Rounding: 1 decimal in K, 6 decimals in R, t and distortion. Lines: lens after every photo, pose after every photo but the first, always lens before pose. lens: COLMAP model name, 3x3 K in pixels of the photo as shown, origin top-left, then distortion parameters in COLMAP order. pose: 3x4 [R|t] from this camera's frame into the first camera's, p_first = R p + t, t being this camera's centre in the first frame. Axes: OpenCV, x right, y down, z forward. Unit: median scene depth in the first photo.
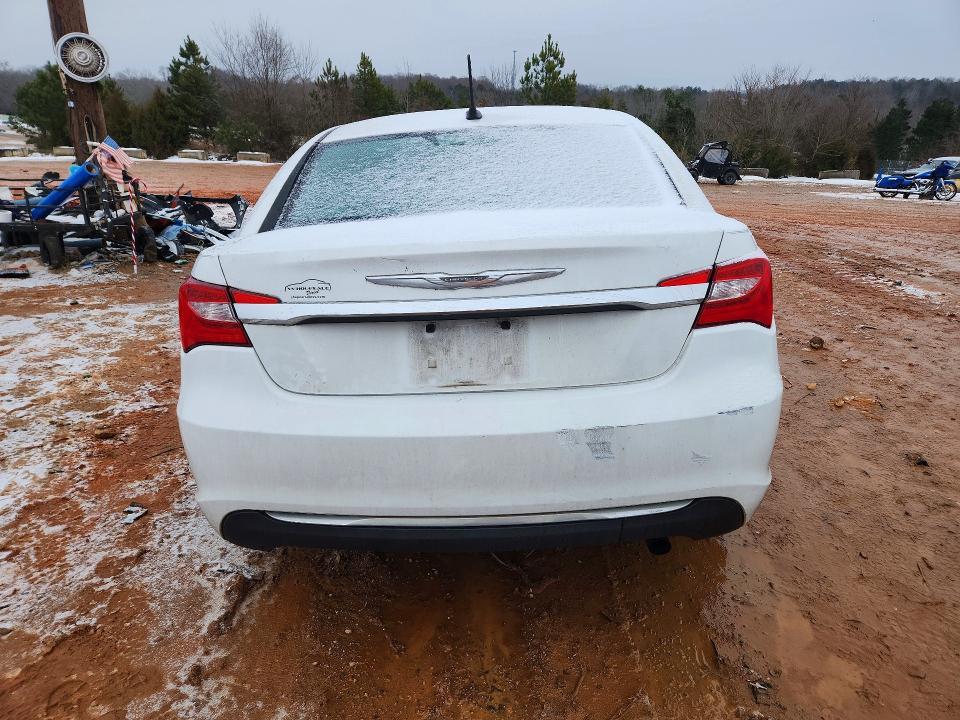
lens RADIAL K [[724.1, 0, 478.6], [0, 724.1, 358.6], [0, 0, 1]] dist [0.045713, -0.026361]
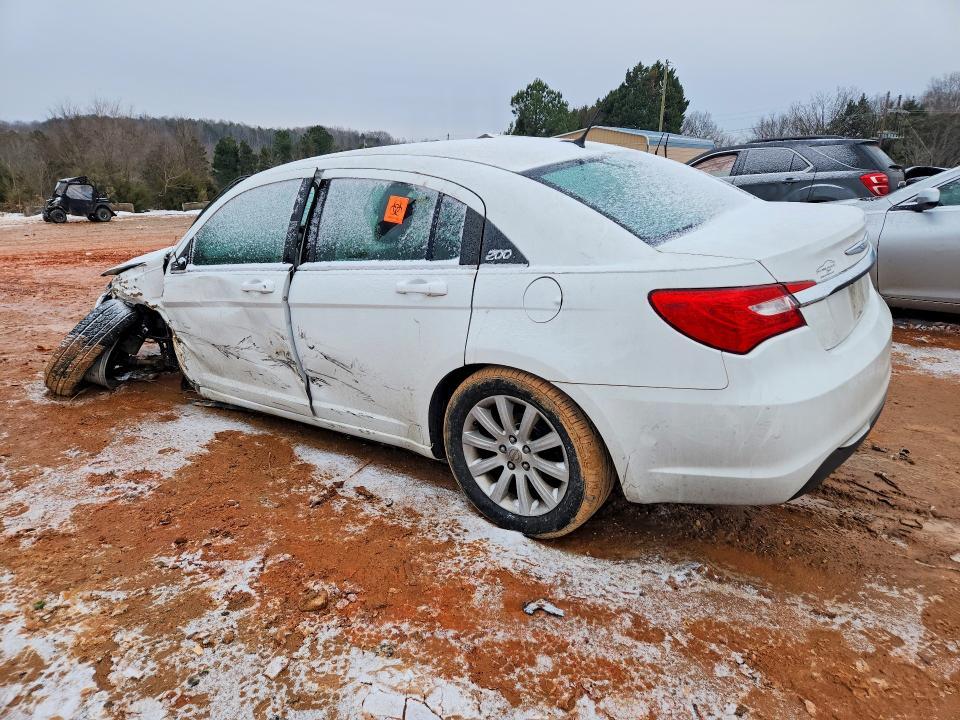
lens RADIAL K [[724.1, 0, 480.9], [0, 724.1, 357.1], [0, 0, 1]] dist [0.045713, -0.026361]
pose [[0.495349, -0.240077, 0.834860, -0.248878], [0.279287, 0.954042, 0.108639, -0.038490], [-0.822574, 0.179352, 0.539635, 0.121022]]
